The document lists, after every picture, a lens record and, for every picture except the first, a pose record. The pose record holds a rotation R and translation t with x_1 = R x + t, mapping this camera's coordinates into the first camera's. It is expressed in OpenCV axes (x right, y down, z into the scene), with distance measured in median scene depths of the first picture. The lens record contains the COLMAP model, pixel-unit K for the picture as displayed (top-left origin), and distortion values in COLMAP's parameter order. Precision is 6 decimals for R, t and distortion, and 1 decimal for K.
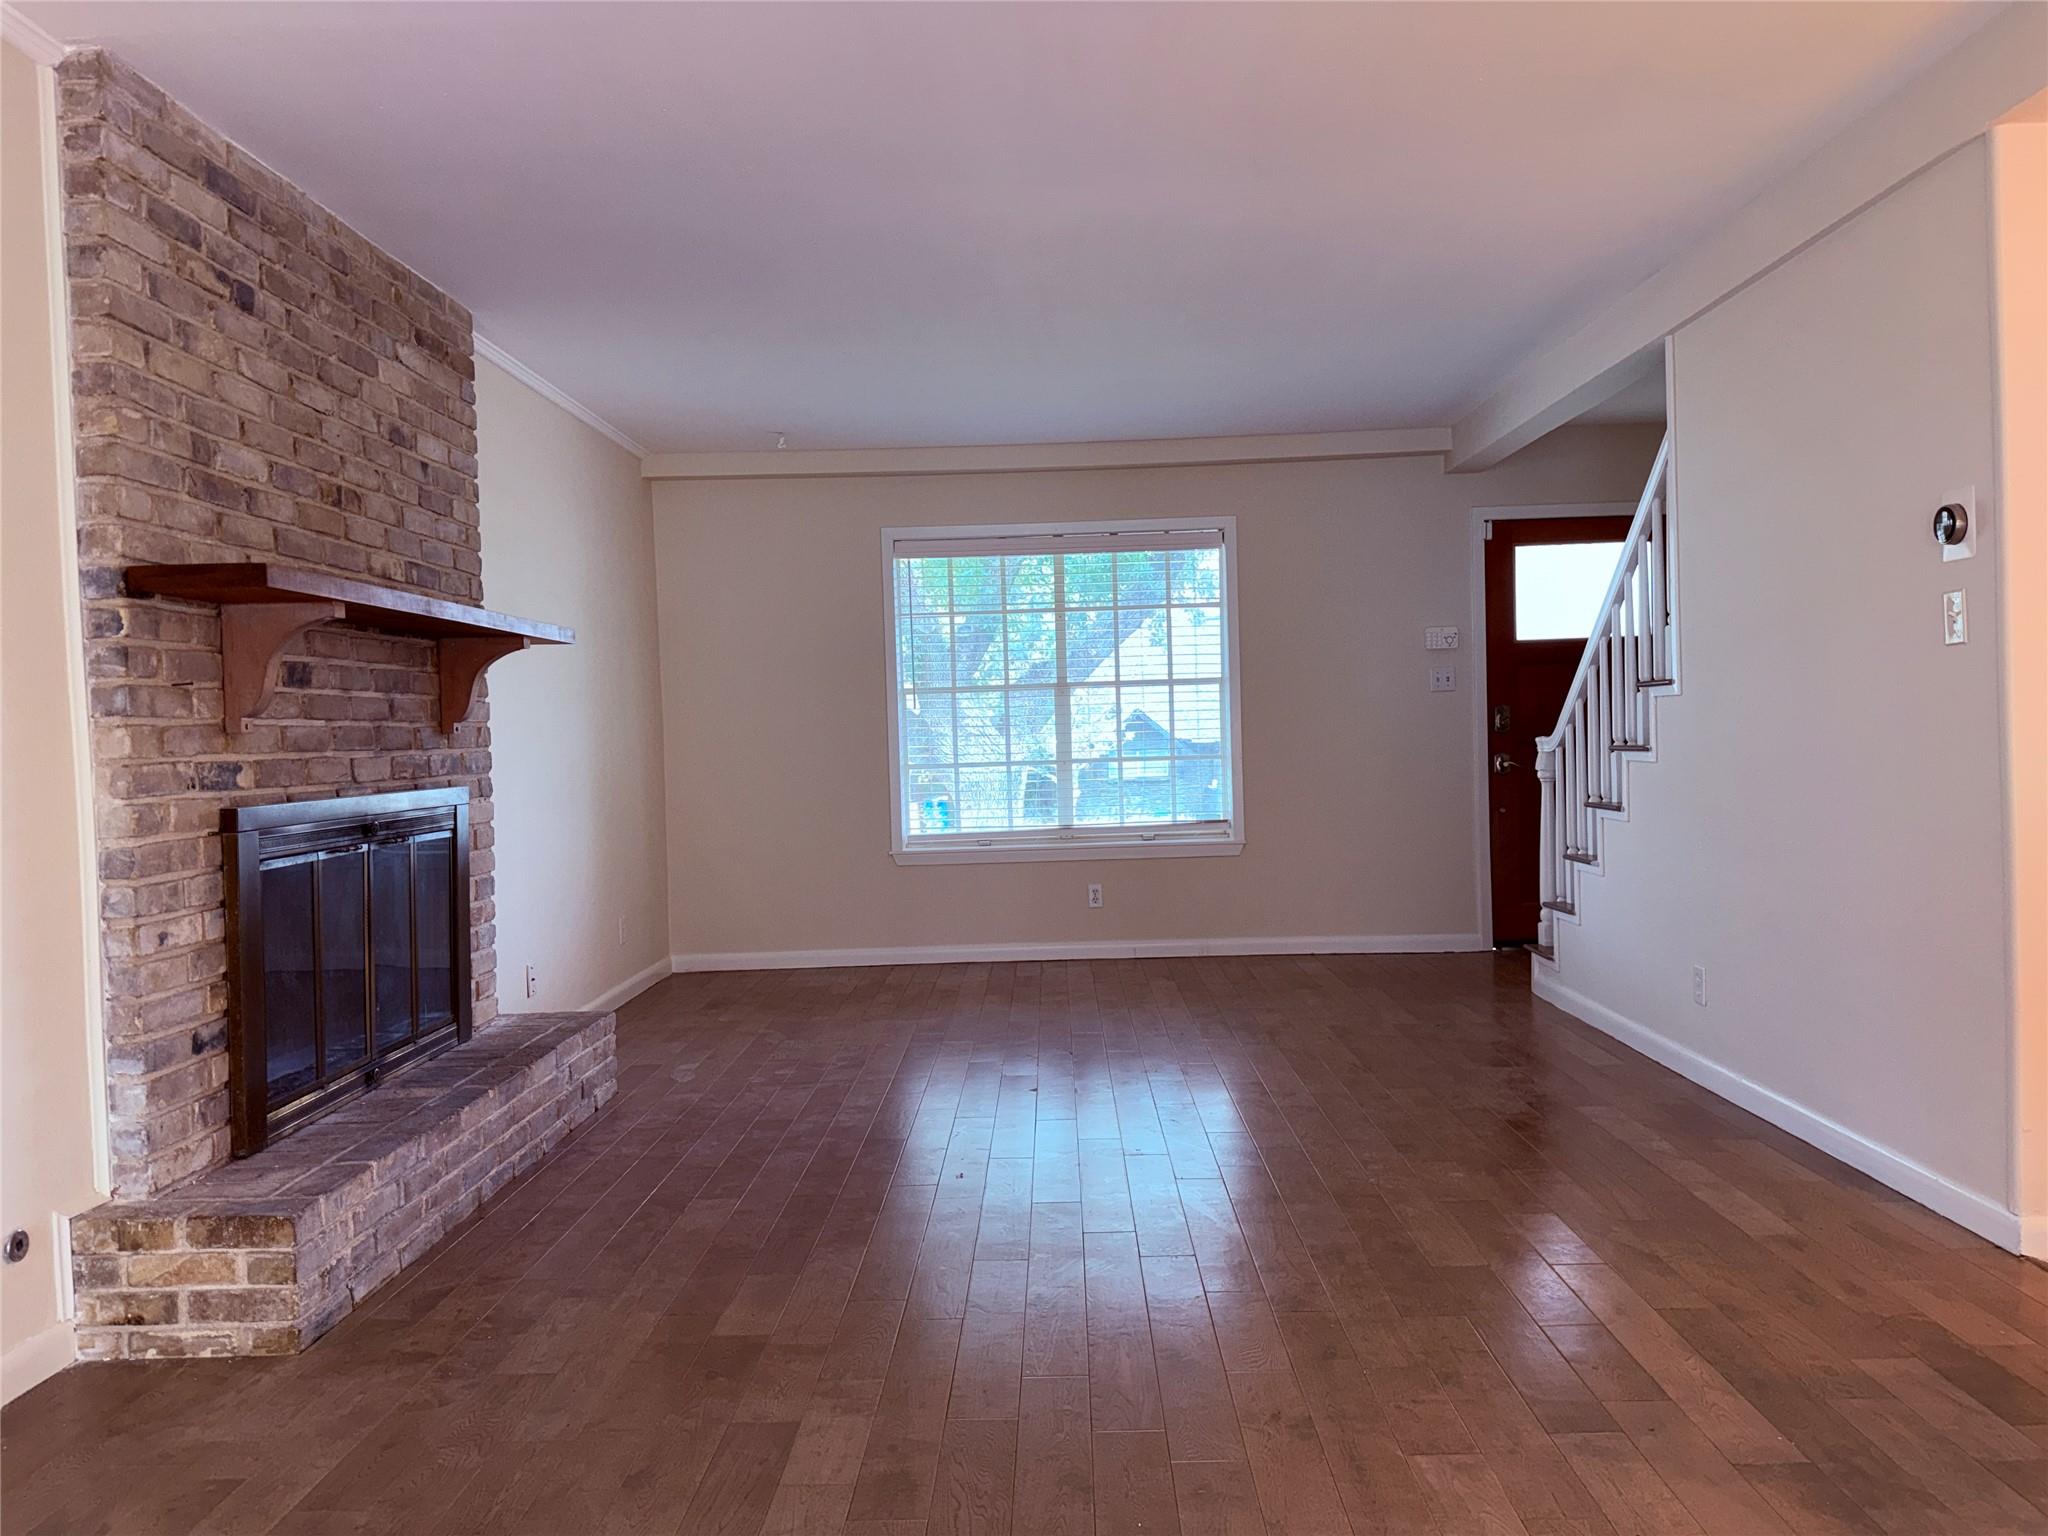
lens RADIAL K [[1442.9, 0, 1024.0], [0, 1442.9, 768.0], [0, 0, 1]] dist [0.004294, 0.001326]
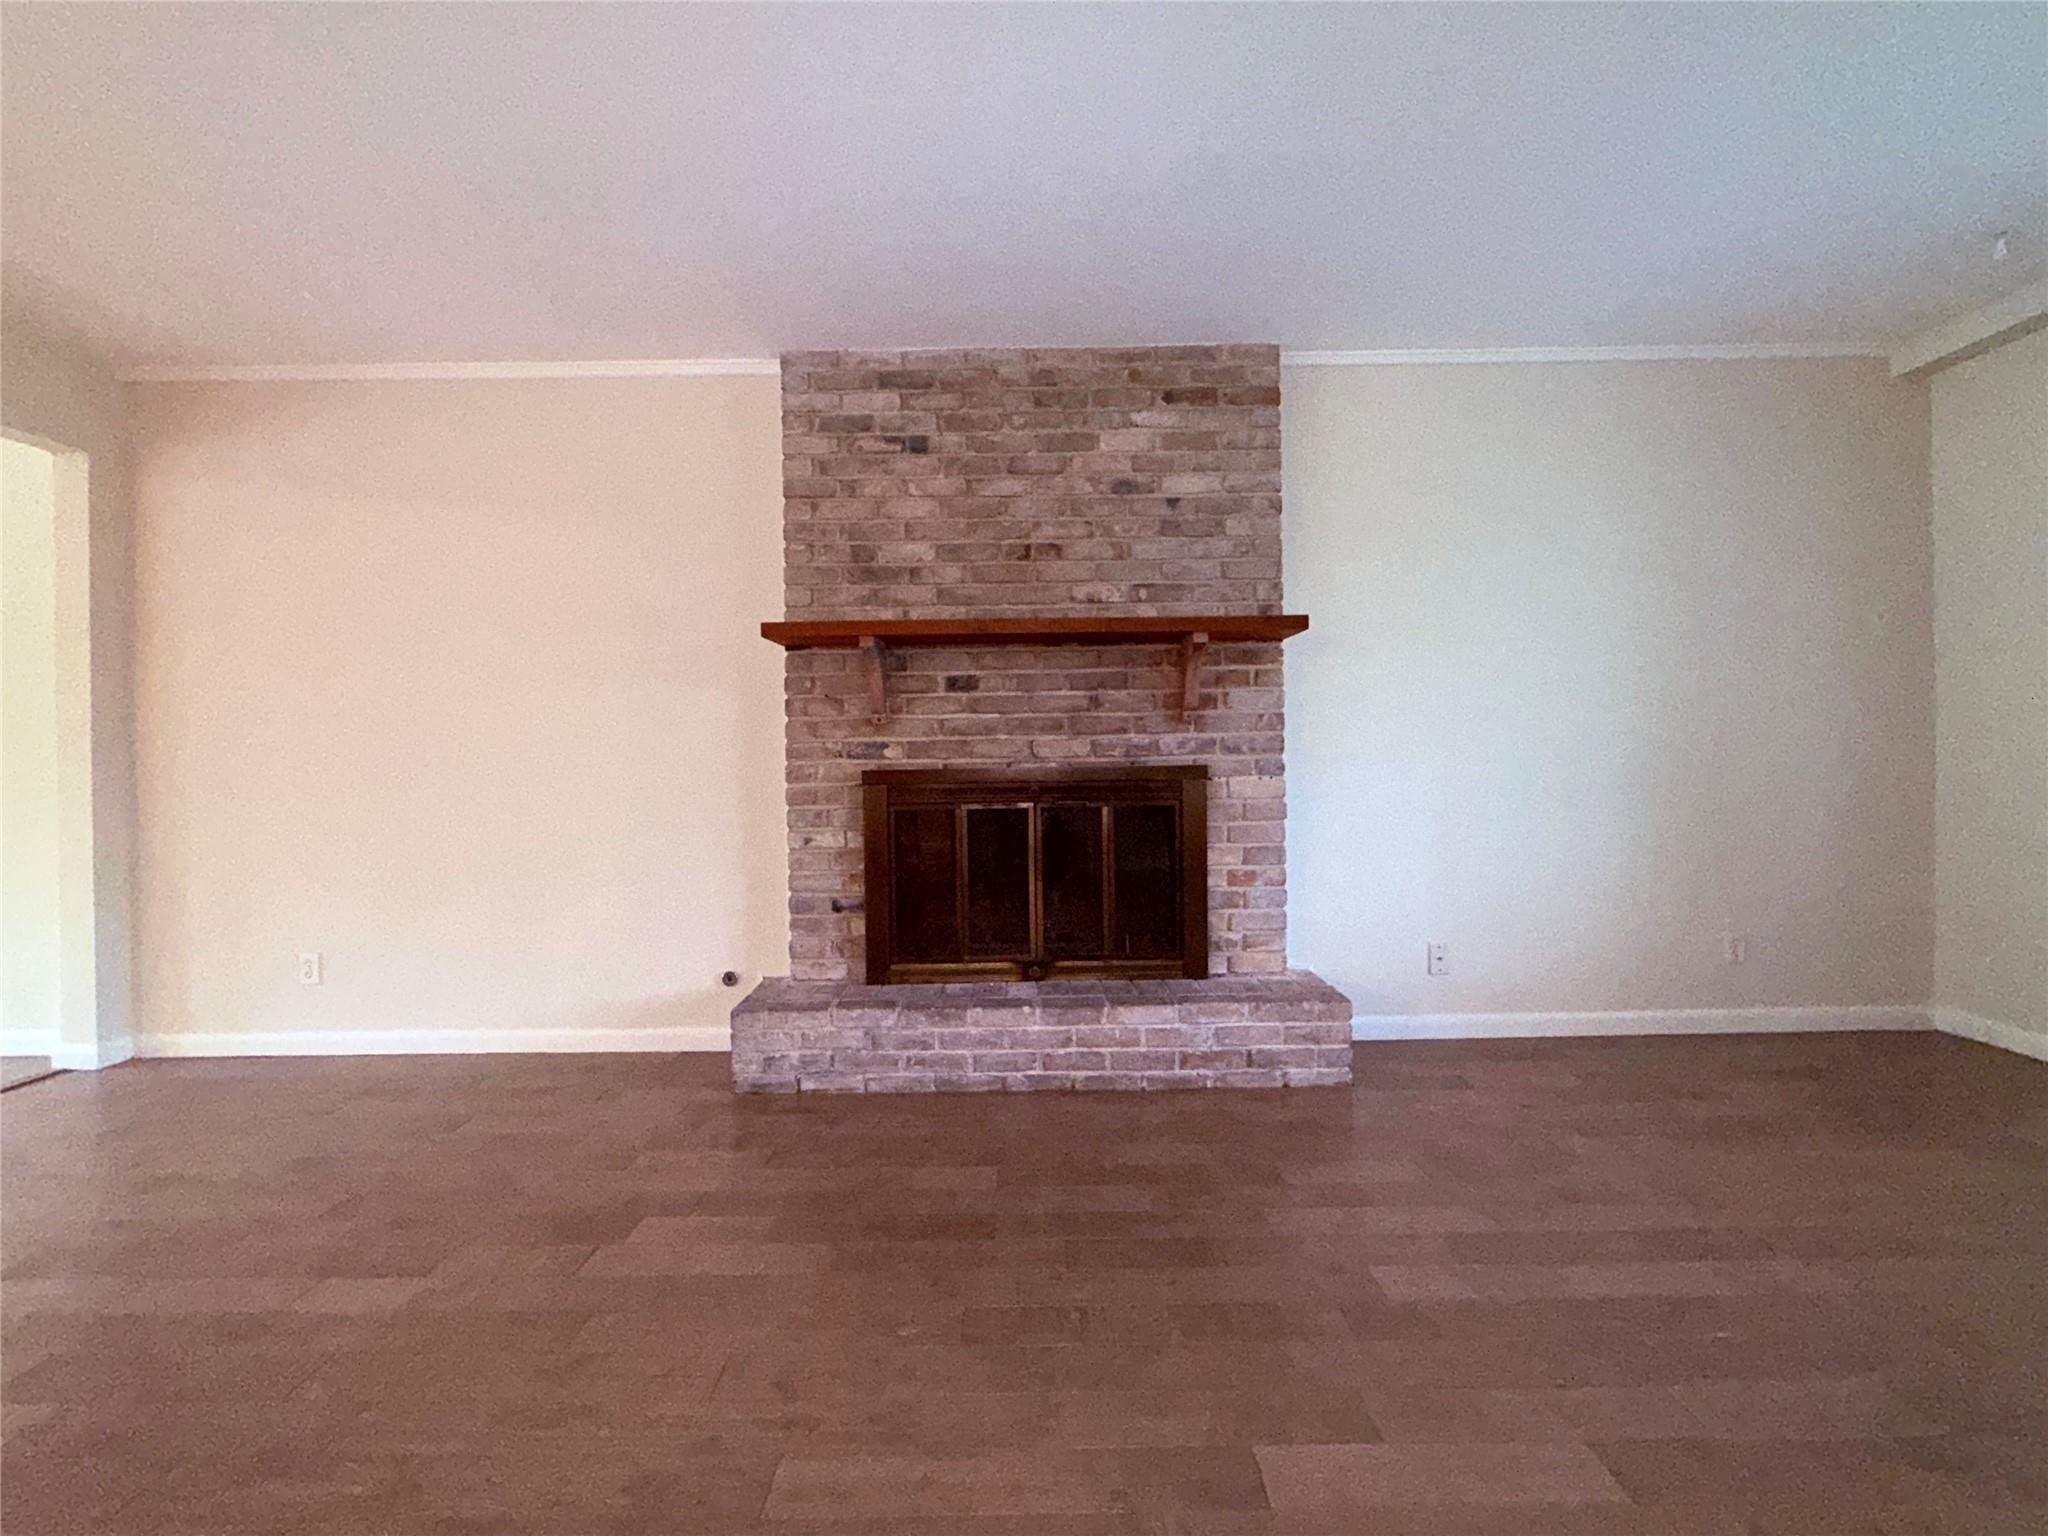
lens RADIAL K [[899.2, 0, 1024.0], [0, 899.2, 768.0], [0, 0, 1]] dist [0.000414, 0.000229]
pose [[0.019780, 0.039216, -0.999035, 0.465451], [-0.009950, 0.999189, 0.039025, -0.015792], [0.999755, 0.009169, 0.020154, 1.140762]]
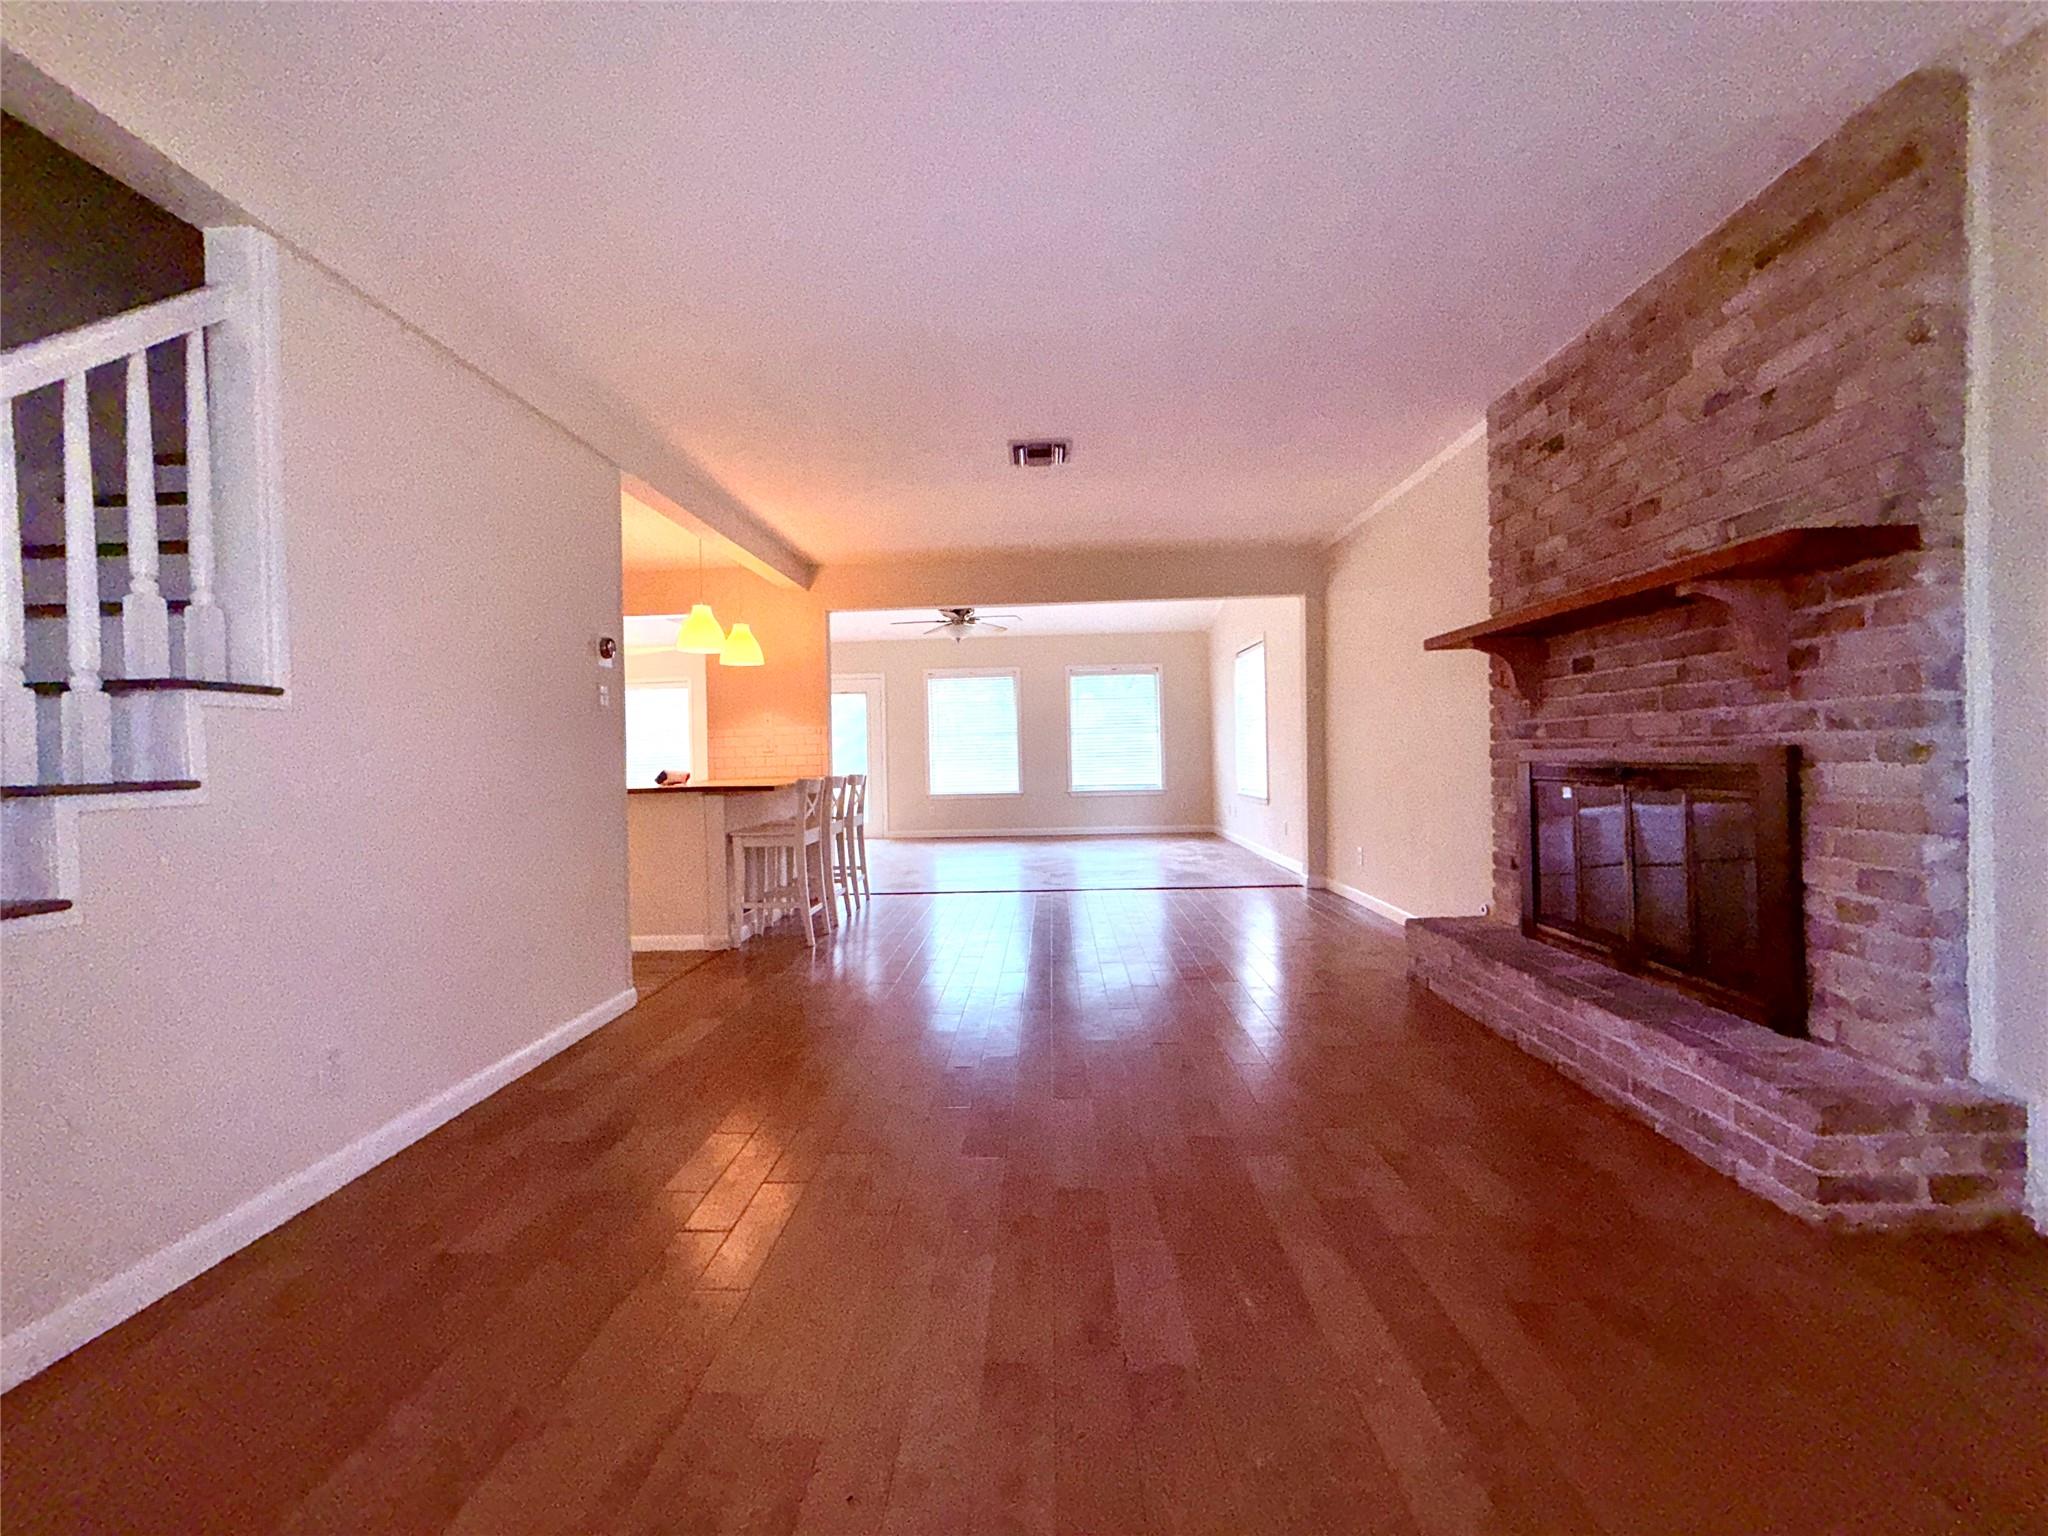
lens RADIAL K [[811.5, 0, 1024.0], [0, 811.5, 768.0], [0, 0, 1]] dist [-0.000405, -0.000063]
pose [[-0.998594, 0.052243, 0.008948, 0.088532], [0.052558, 0.997835, 0.039527, -0.022905], [-0.006863, 0.039941, -0.999178, 2.026808]]
